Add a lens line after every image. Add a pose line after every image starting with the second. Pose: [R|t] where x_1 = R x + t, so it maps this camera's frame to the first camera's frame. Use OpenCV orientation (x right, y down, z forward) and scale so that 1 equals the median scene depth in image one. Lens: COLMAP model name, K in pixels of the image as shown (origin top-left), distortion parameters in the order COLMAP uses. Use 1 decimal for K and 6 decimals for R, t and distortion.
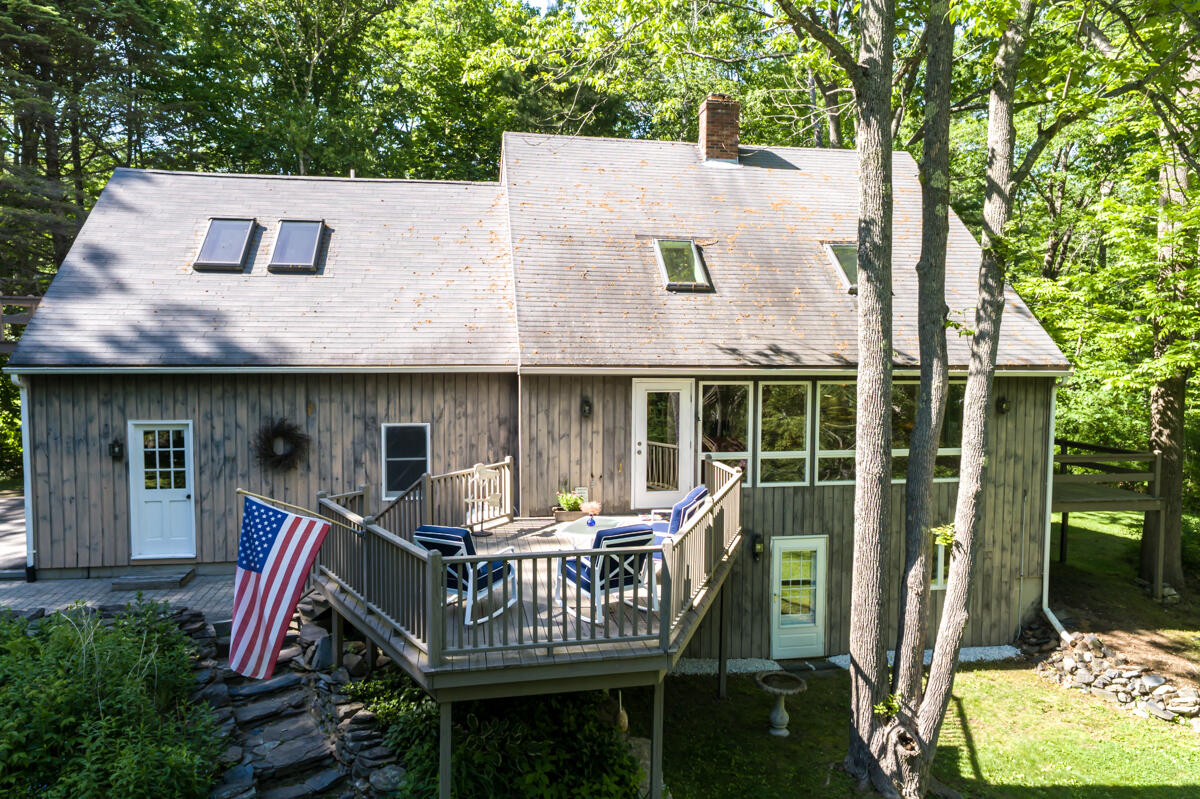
lens RADIAL K [[811.1, 0, 600.0], [0, 811.1, 399.5], [0, 0, 1]] dist [-0.001992, 0.010372]
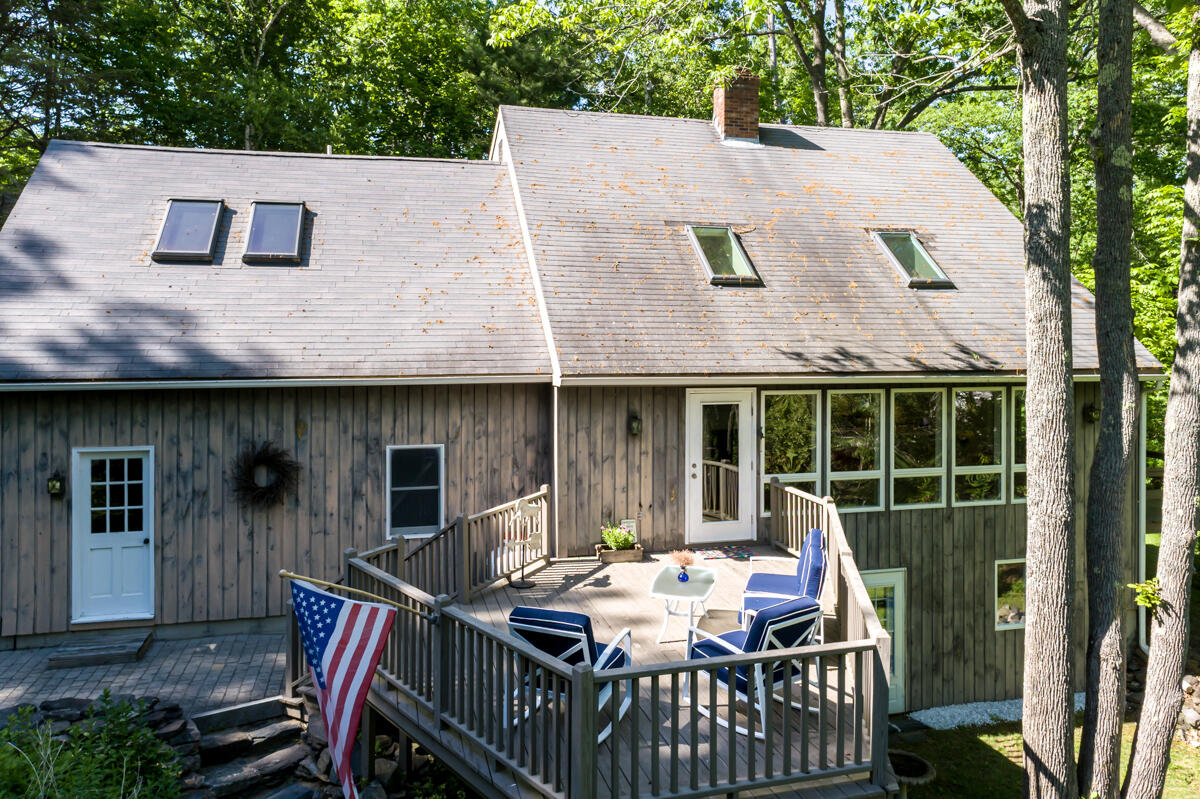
lens RADIAL K [[828.4, 0, 564.0], [0, 828.4, 339.7], [0, 0, 1]] dist [-0.000690, 0.007417]
pose [[0.998083, -0.004909, 0.061689, -0.141083], [0.008373, 0.998395, -0.056019, -0.029829], [-0.061315, 0.056429, 0.996522, 0.142336]]
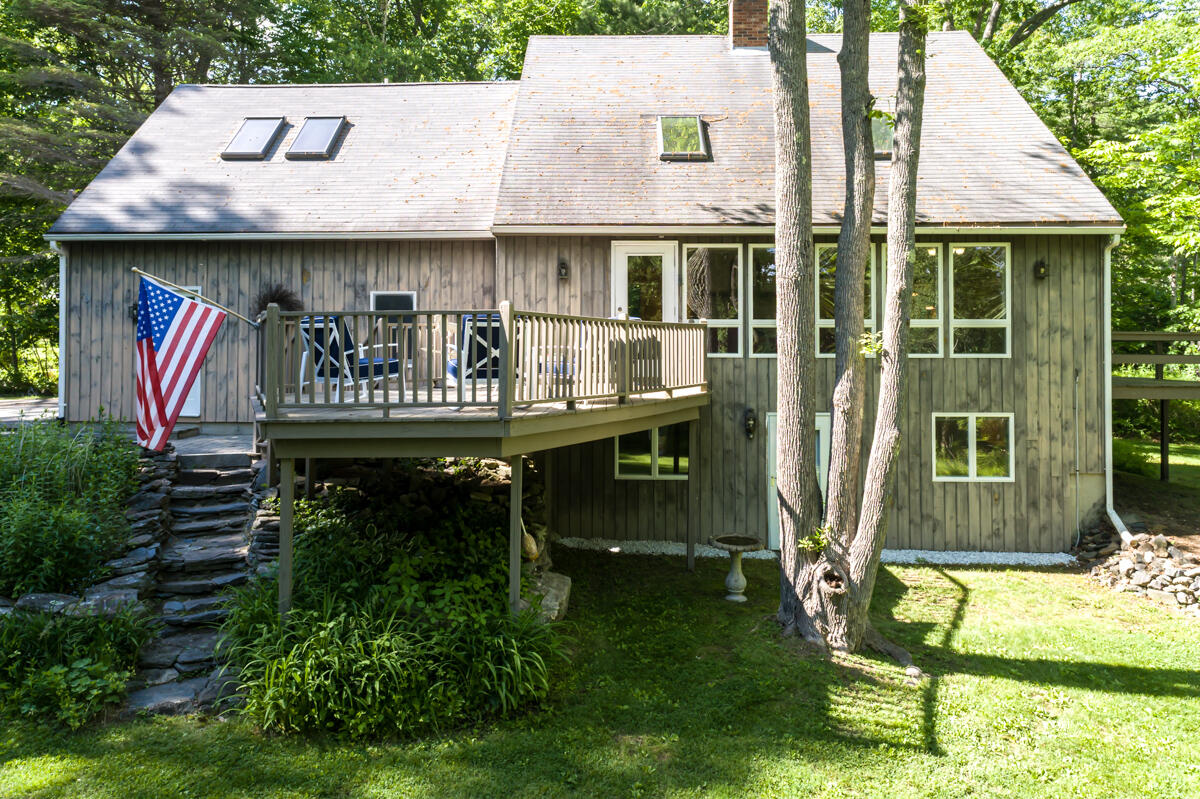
lens RADIAL K [[838.8, 0, 588.4], [0, 838.8, 326.2], [0, 0, 1]] dist [0.000844, 0.003373]
pose [[0.979766, -0.007309, -0.200015, 0.213898], [-0.009606, 0.996464, -0.083469, 0.160145], [0.199917, 0.083702, 0.976231, 0.022968]]
